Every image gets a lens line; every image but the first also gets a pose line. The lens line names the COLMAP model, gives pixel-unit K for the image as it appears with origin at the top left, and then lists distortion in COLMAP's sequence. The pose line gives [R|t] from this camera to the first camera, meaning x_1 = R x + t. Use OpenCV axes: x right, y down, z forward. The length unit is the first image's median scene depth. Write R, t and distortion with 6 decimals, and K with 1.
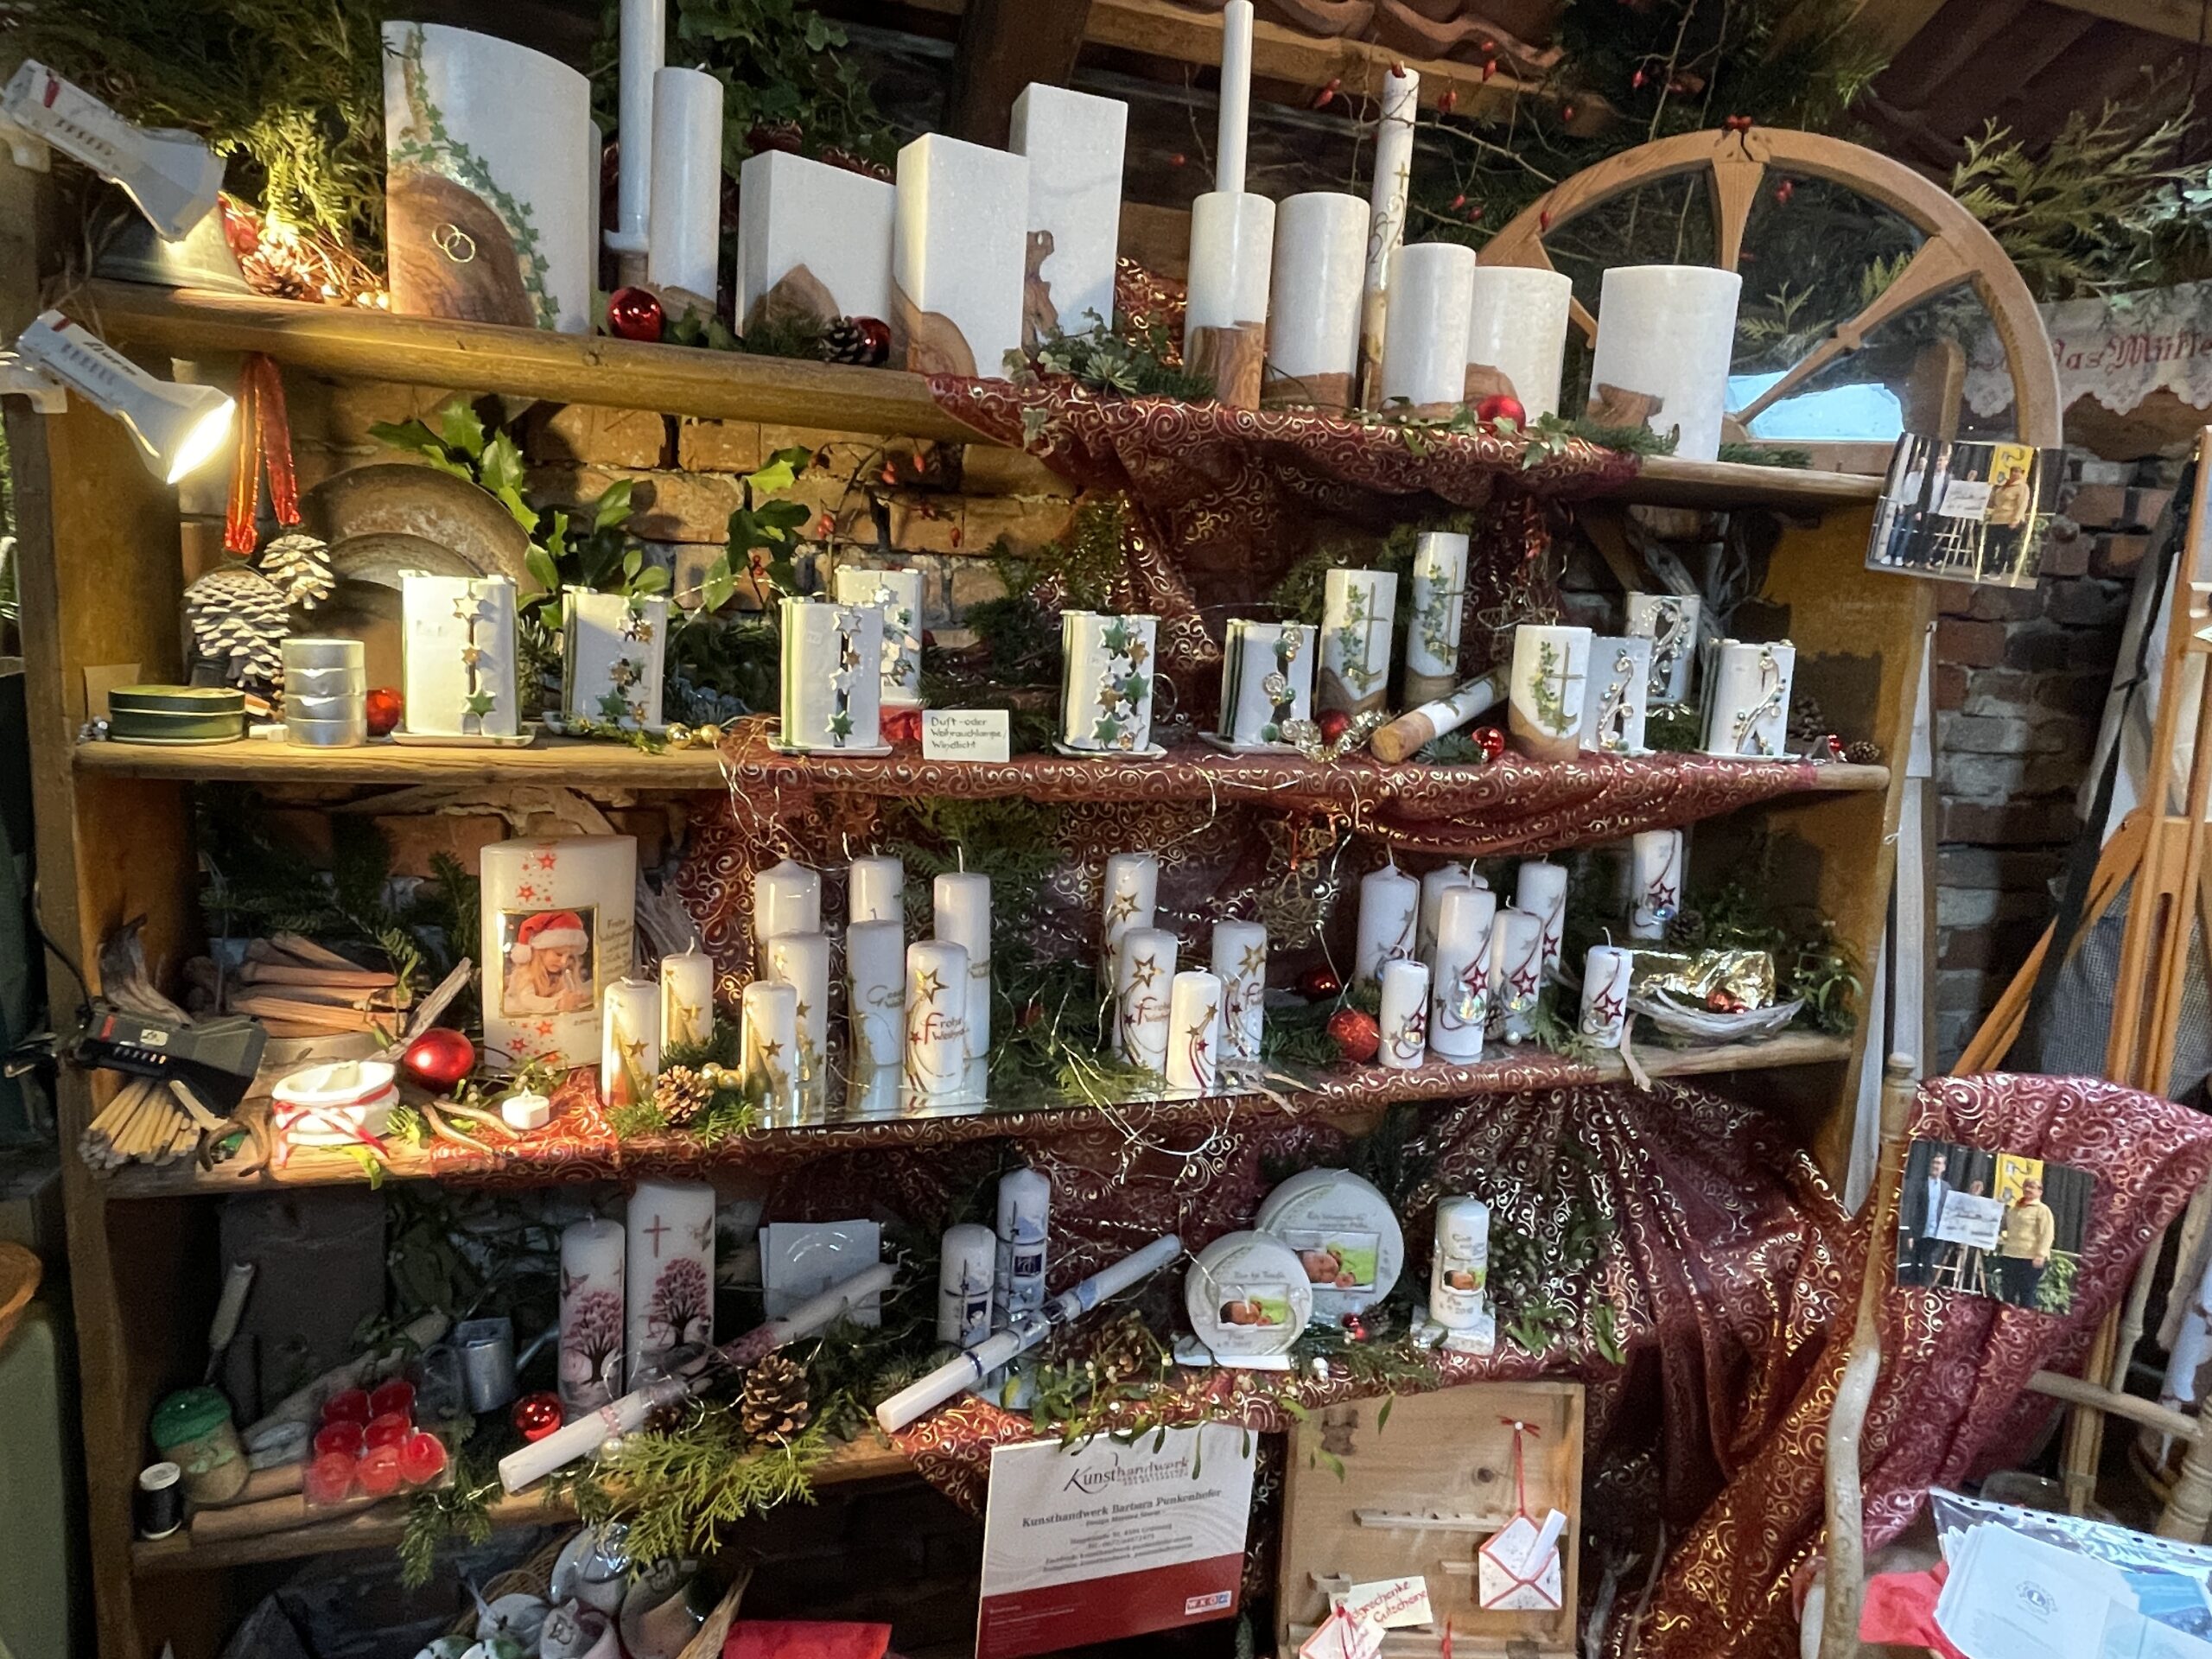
lens RADIAL K [[1348.2, 0, 1105.6], [0, 1348.2, 821.0], [0, 0, 1]] dist [-0.000753, -0.001280]
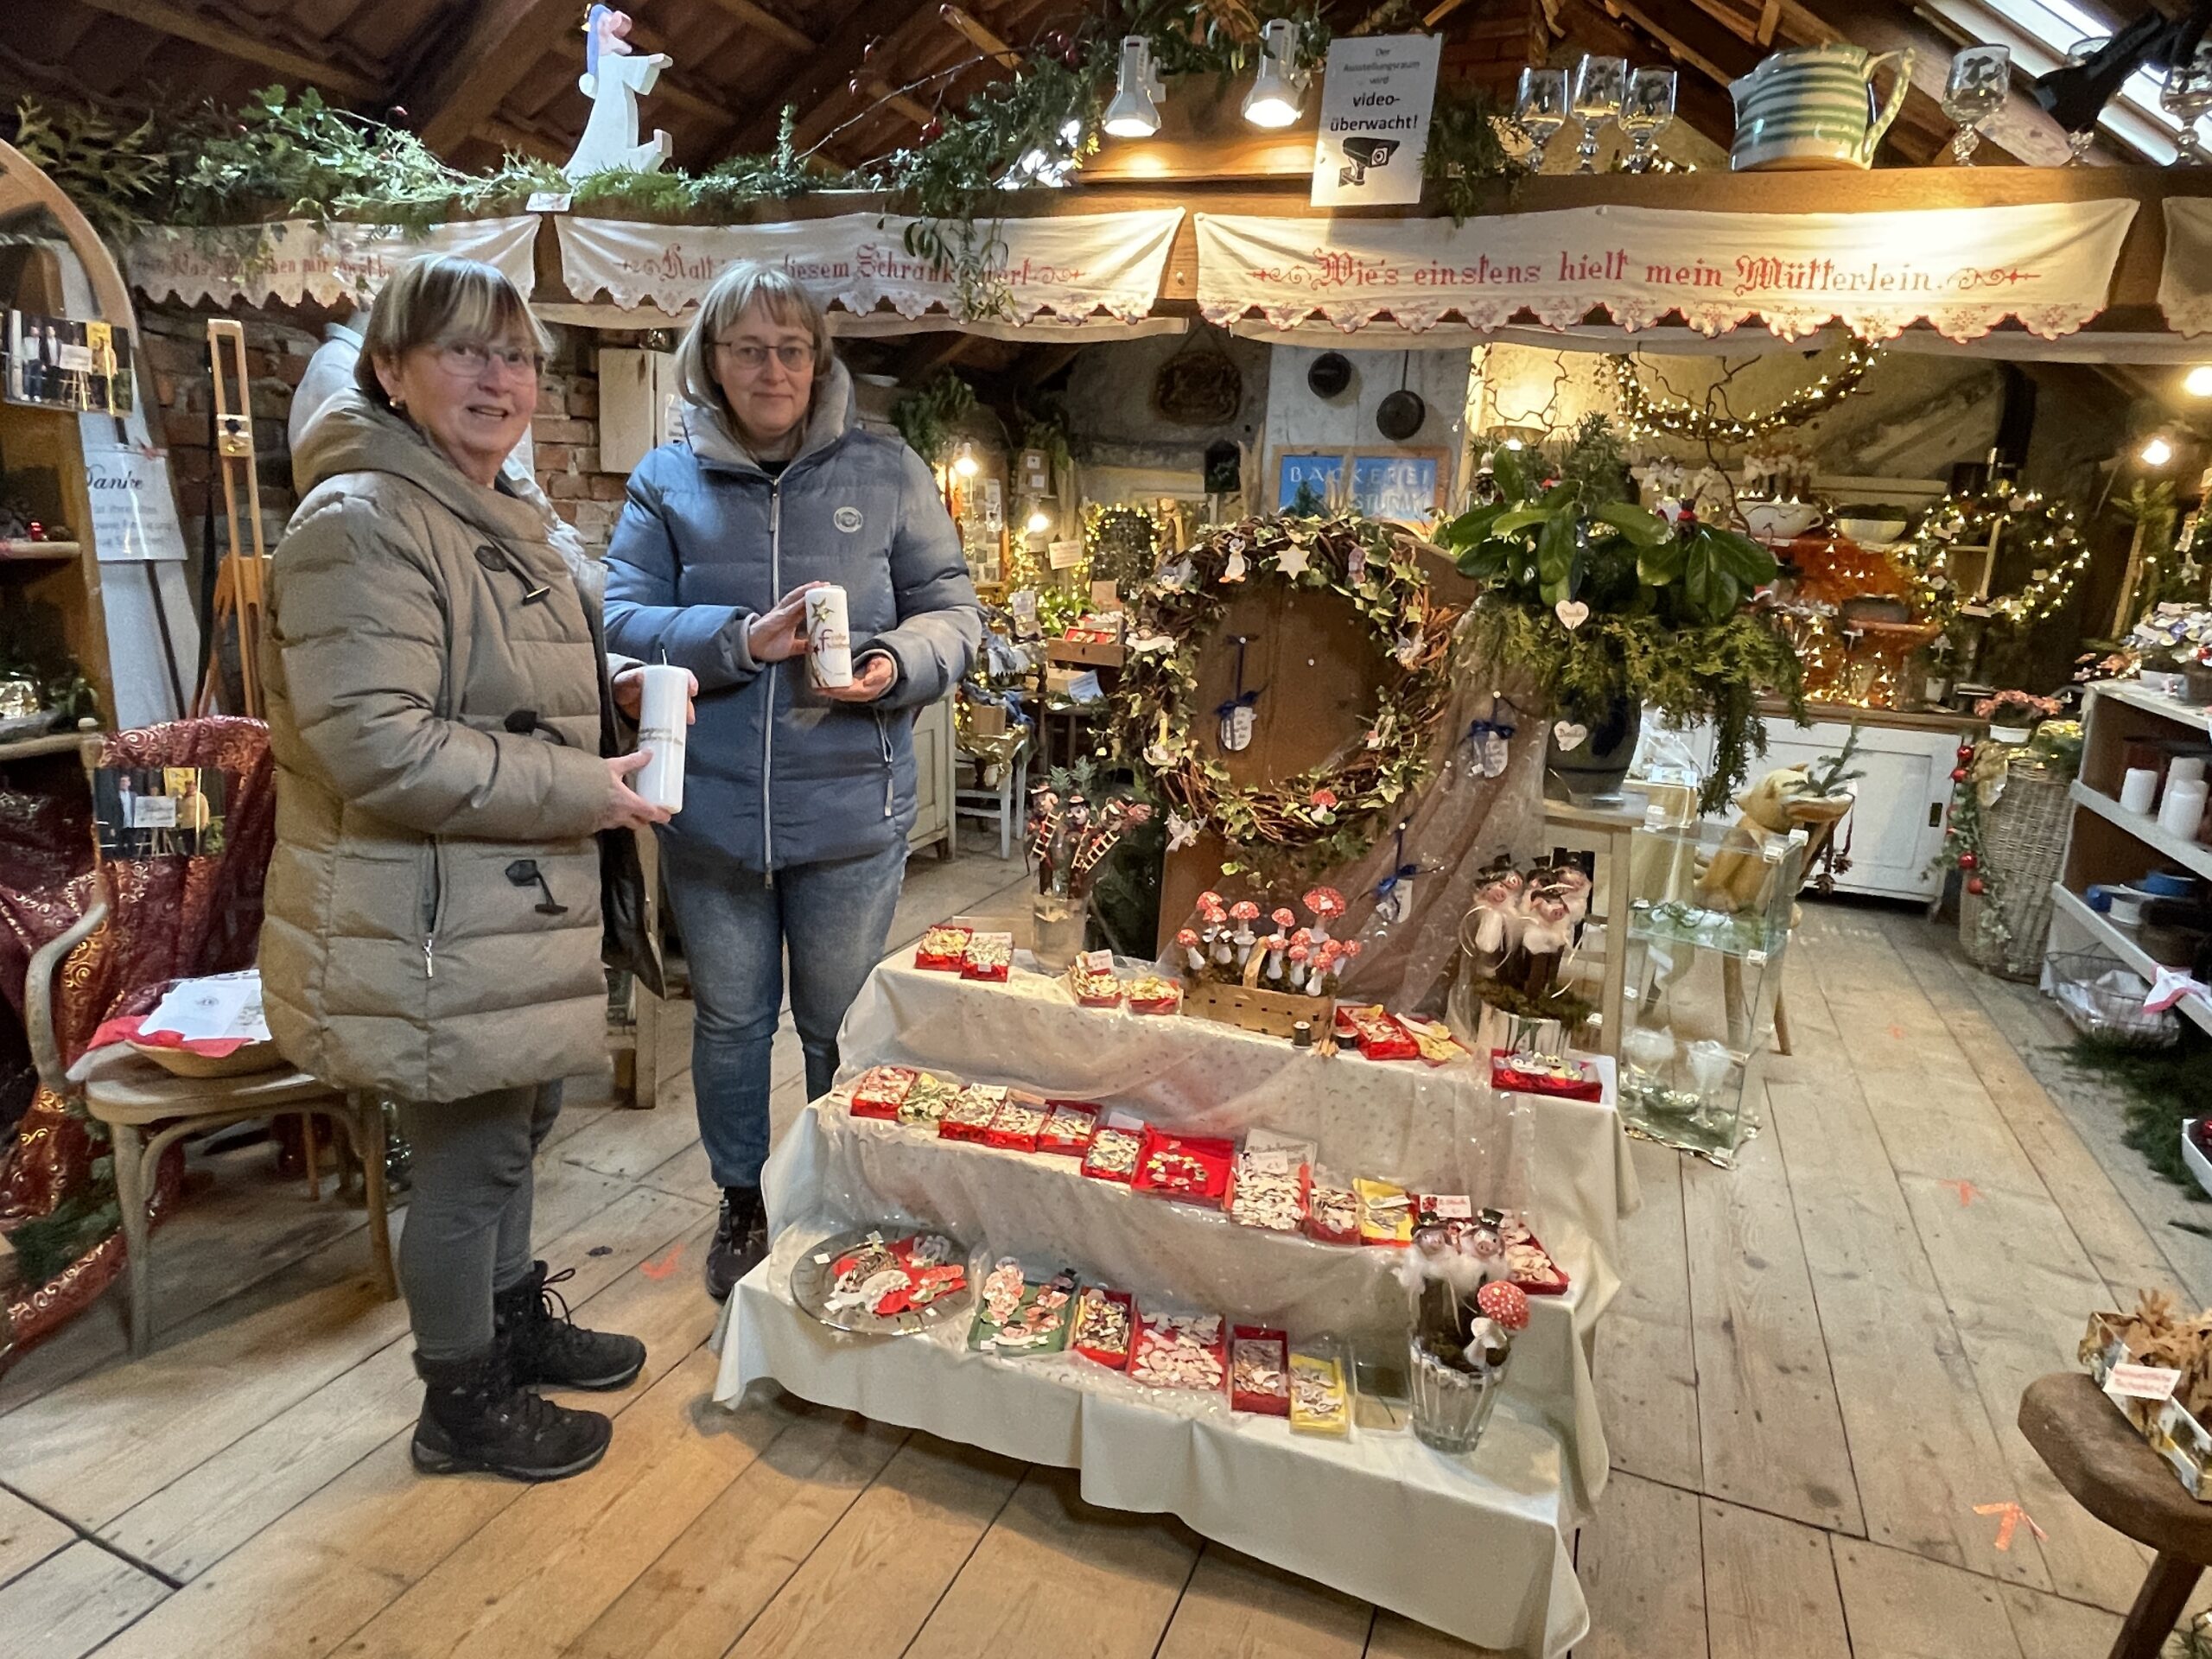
lens RADIAL K [[1348.4, 0, 1095.5], [0, 1348.4, 814.5], [0, 0, 1]] dist [-0.002340, -0.000294]
pose [[0.645594, -0.195832, 0.738145, 0.187069], [0.132486, 0.980627, 0.144288, 0.232243], [-0.752101, 0.004643, 0.659031, -1.004085]]
